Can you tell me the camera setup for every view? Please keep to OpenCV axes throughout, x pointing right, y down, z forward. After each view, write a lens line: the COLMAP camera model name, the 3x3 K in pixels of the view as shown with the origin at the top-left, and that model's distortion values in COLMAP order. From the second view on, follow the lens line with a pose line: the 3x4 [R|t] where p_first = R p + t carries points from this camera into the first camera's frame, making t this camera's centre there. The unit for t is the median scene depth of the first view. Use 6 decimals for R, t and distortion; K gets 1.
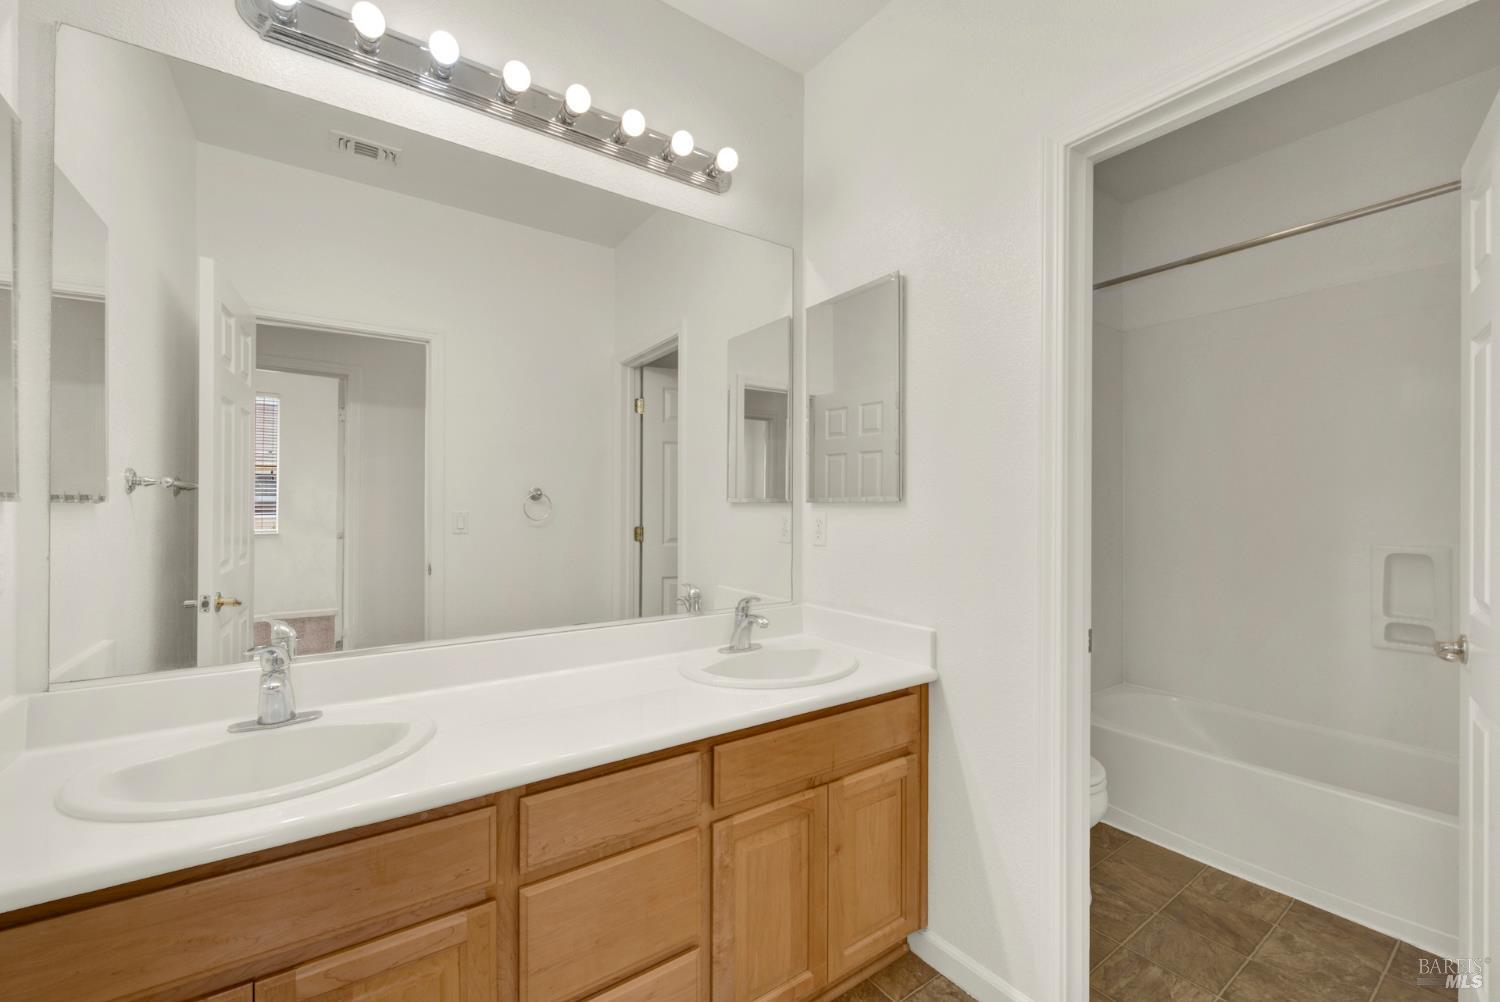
lens RADIAL K [[612.9, 0, 746.1], [0, 612.9, 509.4], [0, 0, 1]] dist [-0.001361, -0.003013]
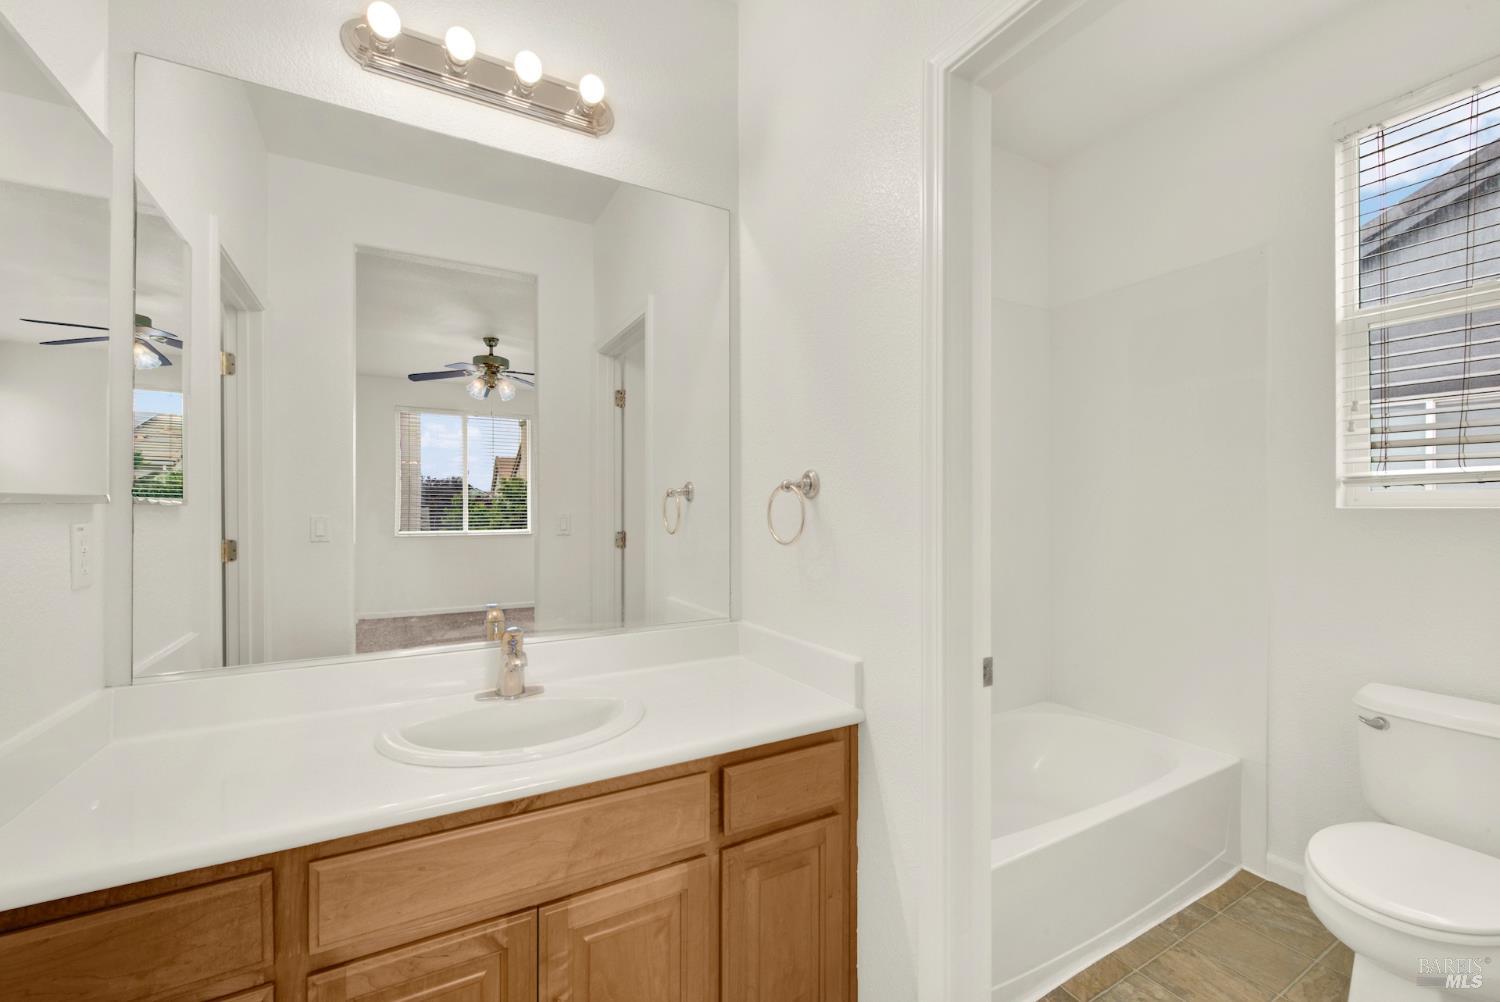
lens RADIAL K [[624.7, 0, 752.2], [0, 624.7, 498.4], [0, 0, 1]] dist [0.001724, -0.003327]
pose [[0.995398, -0.001736, -0.095815, 0.138442], [-0.000073, 0.999822, -0.018867, -0.000213], [0.095831, 0.018787, 0.995220, 0.097143]]
